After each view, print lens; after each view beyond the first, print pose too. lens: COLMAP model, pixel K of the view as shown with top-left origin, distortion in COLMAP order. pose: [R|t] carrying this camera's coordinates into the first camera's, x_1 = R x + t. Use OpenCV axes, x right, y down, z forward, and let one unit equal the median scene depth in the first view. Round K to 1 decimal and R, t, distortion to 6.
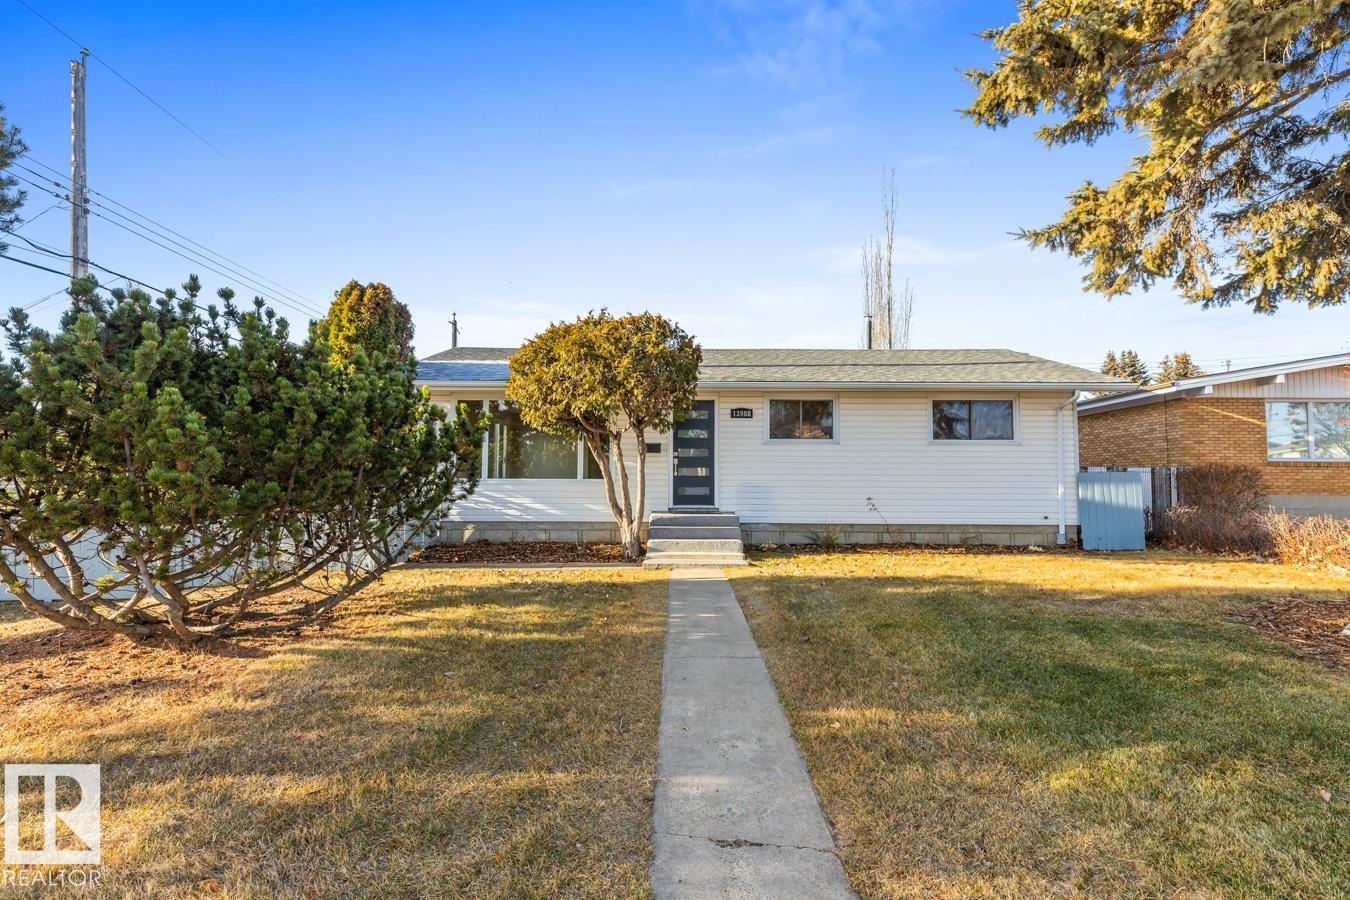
lens RADIAL K [[657.5, 0, 673.1], [0, 657.5, 448.7], [0, 0, 1]] dist [0.008664, 0.000643]
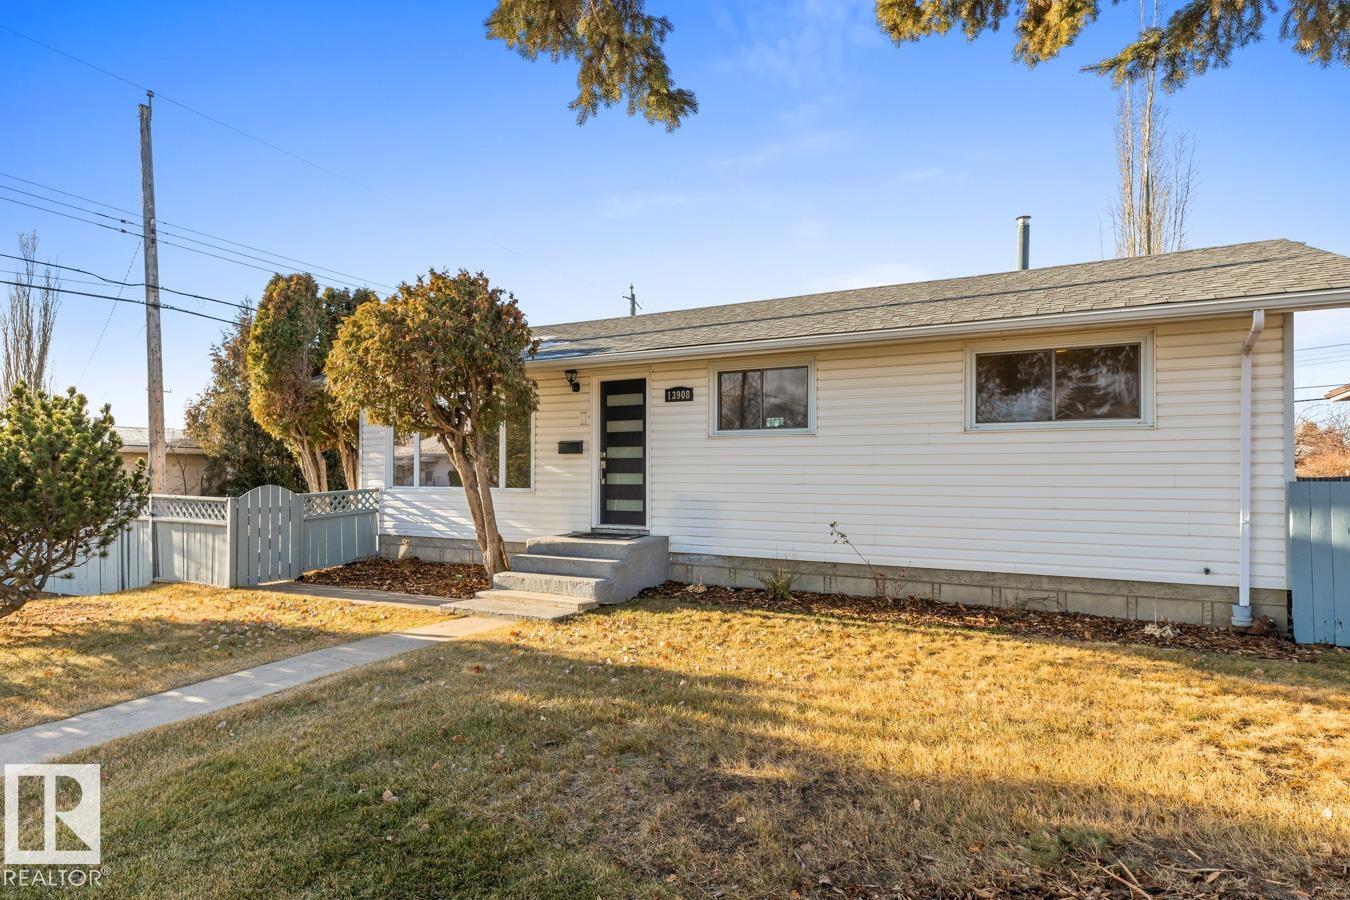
lens RADIAL K [[810.7, 0, 675.2], [0, 810.7, 459.4], [0, 0, 1]] dist [0.015680, 0.000222]
pose [[0.861393, -0.010706, -0.507826, 0.534685], [0.023289, 0.999559, 0.018431, -0.001421], [0.507404, -0.027703, 0.861263, 0.260530]]
